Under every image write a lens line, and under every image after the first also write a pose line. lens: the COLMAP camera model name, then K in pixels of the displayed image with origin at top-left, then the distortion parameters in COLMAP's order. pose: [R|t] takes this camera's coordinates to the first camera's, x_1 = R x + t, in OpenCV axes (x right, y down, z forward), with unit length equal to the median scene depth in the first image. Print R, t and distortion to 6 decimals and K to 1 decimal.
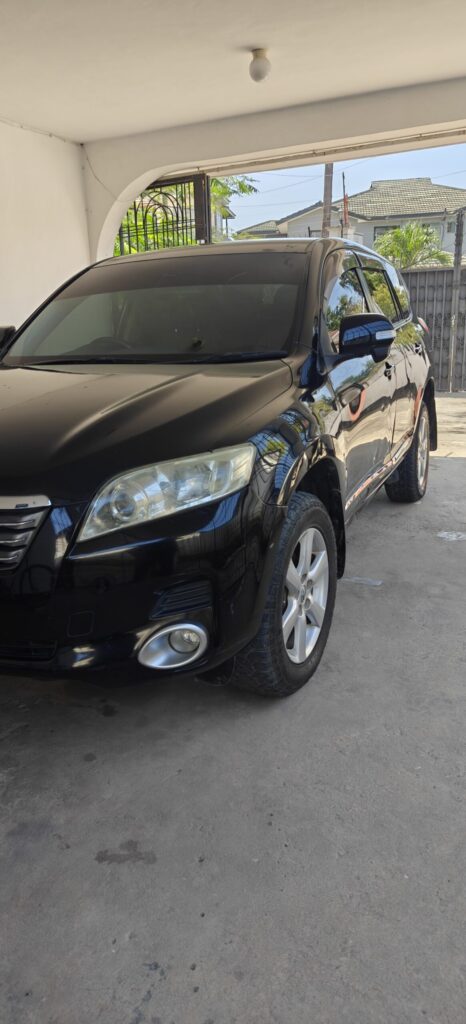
lens RADIAL K [[646.2, 0, 262.7], [0, 646.2, 512.0], [0, 0, 1]] dist [0.009034, 0.001065]
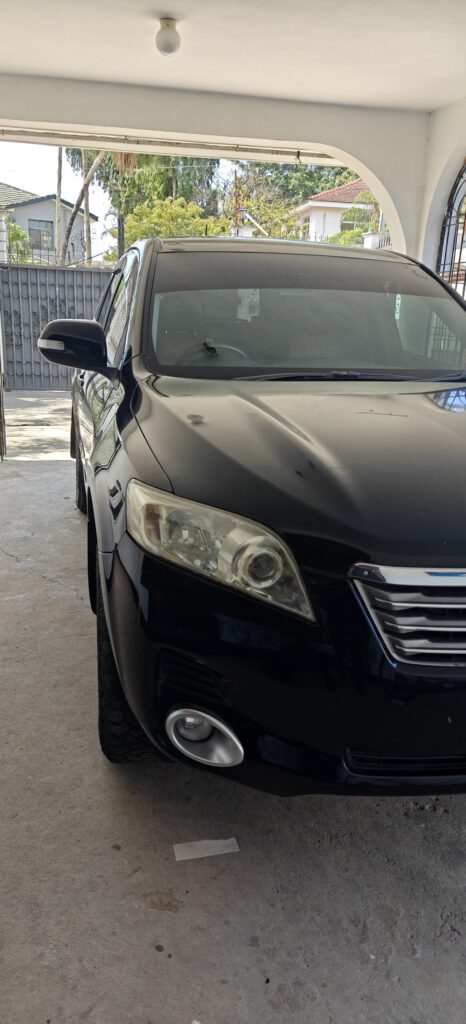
lens RADIAL K [[646.2, 0, 262.7], [0, 646.2, 512.0], [0, 0, 1]] dist [0.009034, 0.001065]
pose [[0.832483, -0.101697, 0.544638, -0.451286], [0.101407, 0.994372, 0.030671, -0.052367], [-0.544692, 0.029697, 0.838110, 0.199647]]
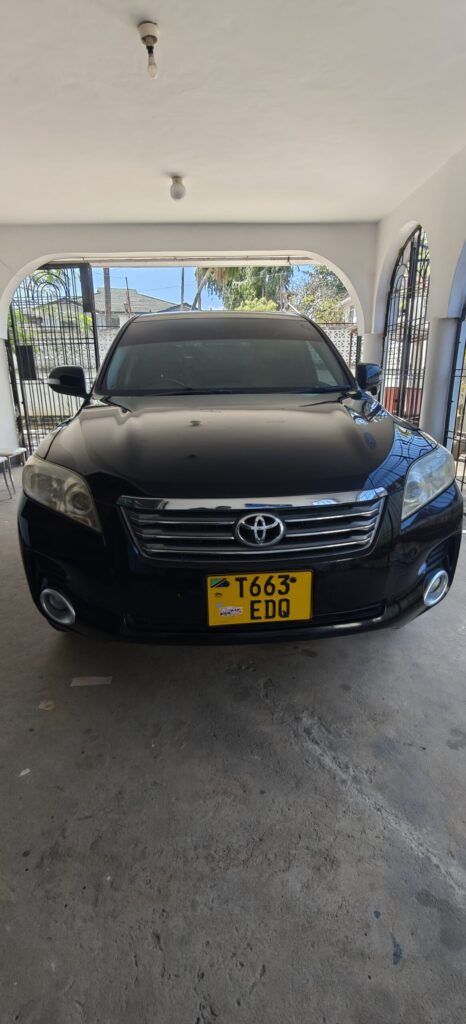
lens RADIAL K [[425.9, 0, 244.6], [0, 425.9, 507.6], [0, 0, 1]] dist [0.000228, 0.000042]
pose [[0.903115, -0.106537, 0.415973, -0.330535], [0.105620, 0.994085, 0.025288, -0.013241], [-0.416207, 0.021097, 0.909025, 0.120299]]
